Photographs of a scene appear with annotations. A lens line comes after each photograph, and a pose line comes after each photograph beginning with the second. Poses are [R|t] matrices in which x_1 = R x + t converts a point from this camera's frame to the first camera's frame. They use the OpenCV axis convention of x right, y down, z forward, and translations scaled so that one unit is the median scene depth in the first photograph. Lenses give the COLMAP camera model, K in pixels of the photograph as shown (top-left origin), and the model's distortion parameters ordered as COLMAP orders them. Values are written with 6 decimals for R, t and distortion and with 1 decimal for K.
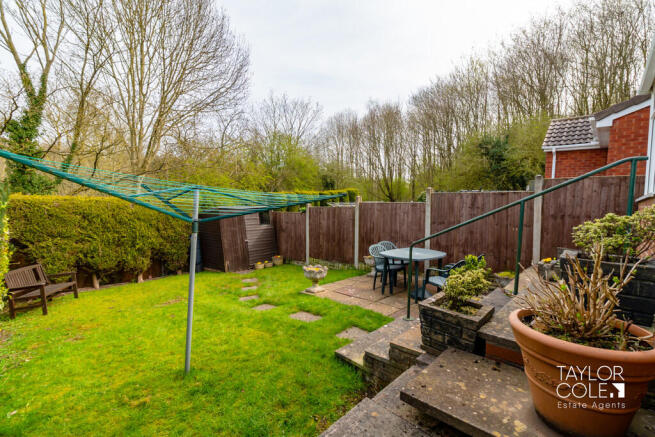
lens RADIAL K [[284.4, 0, 325.4], [0, 284.4, 219.2], [0, 0, 1]] dist [-0.003313, -0.000020]
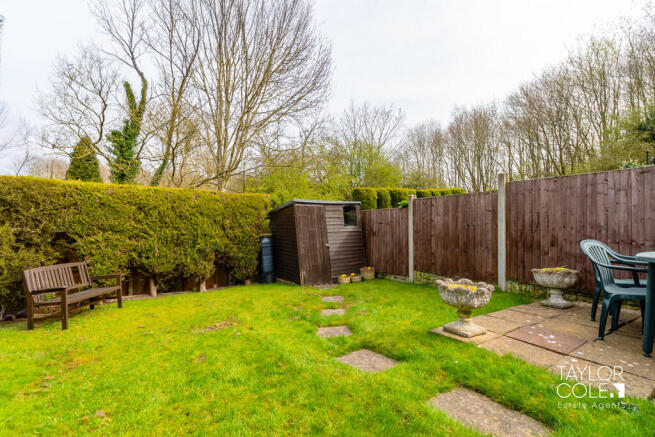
lens RADIAL K [[284.4, 0, 329.6], [0, 284.4, 219.1], [0, 0, 1]] dist [-0.003313, -0.000020]
pose [[0.967413, -0.004413, -0.253163, -0.085037], [-0.010851, 0.998207, -0.058867, 0.054428], [0.252969, 0.059696, 0.965631, 0.277850]]
